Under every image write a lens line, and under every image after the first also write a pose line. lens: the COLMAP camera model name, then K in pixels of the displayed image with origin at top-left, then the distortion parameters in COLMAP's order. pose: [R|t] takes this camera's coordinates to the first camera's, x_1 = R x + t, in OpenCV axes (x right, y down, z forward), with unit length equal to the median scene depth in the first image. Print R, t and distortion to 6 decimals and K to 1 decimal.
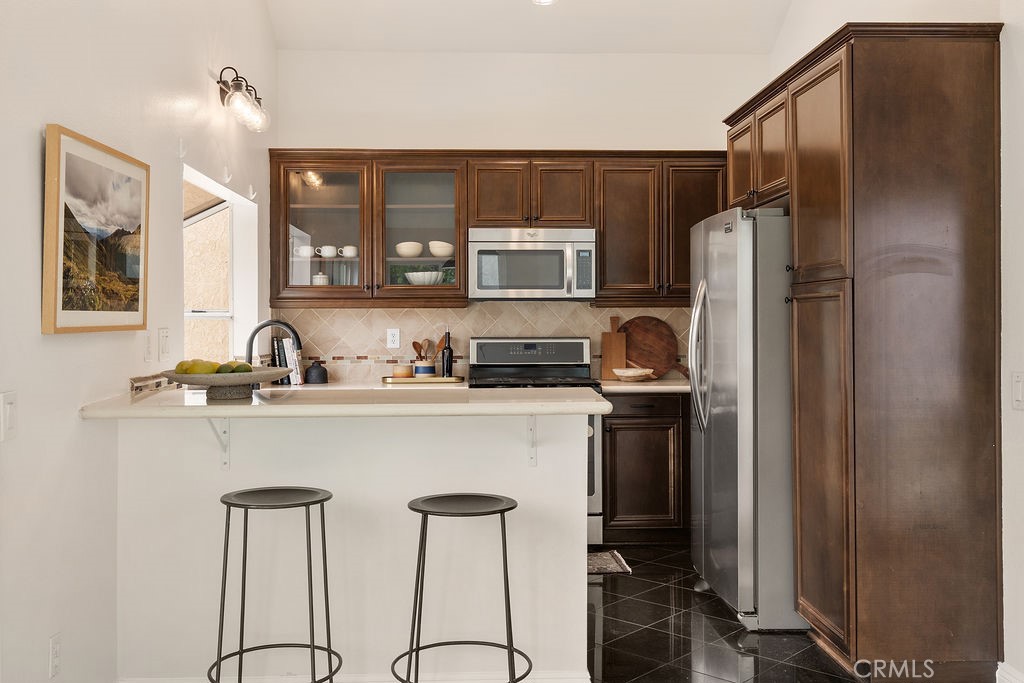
lens RADIAL K [[929.8, 0, 512.7], [0, 929.8, 339.3], [0, 0, 1]] dist [0.000694, -0.001401]
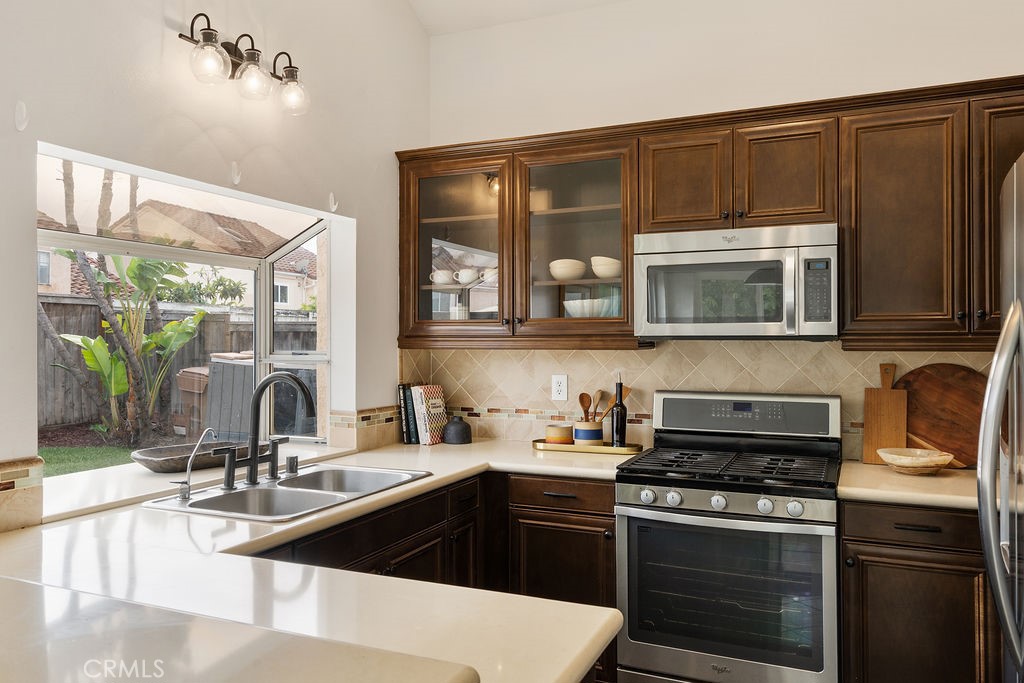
lens RADIAL K [[742.0, 0, 511.8], [0, 742.0, 340.7], [0, 0, 1]] dist [0.003022, 0.007086]
pose [[0.888298, 0.002632, -0.459259, 0.120247], [-0.013352, 0.999709, -0.020096, -0.027809], [0.459073, 0.023984, 0.888075, 0.455244]]
